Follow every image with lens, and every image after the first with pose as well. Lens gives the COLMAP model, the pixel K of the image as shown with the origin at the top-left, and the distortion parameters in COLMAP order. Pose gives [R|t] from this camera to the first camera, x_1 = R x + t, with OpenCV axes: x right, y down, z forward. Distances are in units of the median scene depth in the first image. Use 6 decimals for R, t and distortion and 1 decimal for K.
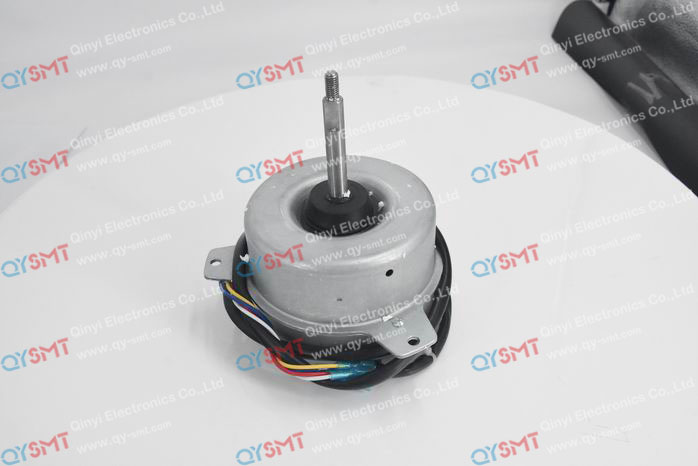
lens RADIAL K [[724.1, 0, 349.0], [0, 724.1, 233.0], [0, 0, 1]] dist [-0.000909, -0.001734]
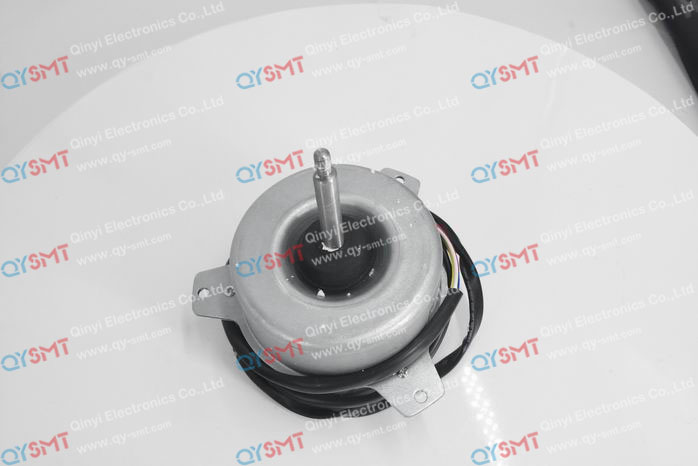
lens RADIAL K [[724.1, 0, 349.0], [0, 724.1, 233.0], [0, 0, 1]] dist [-0.000909, -0.001734]
pose [[1.000000, -0.000017, -0.000004, -0.000001], [0.000017, 1.000000, 0.000178, 0.519124], [0.000004, -0.000178, 1.000000, -0.000115]]
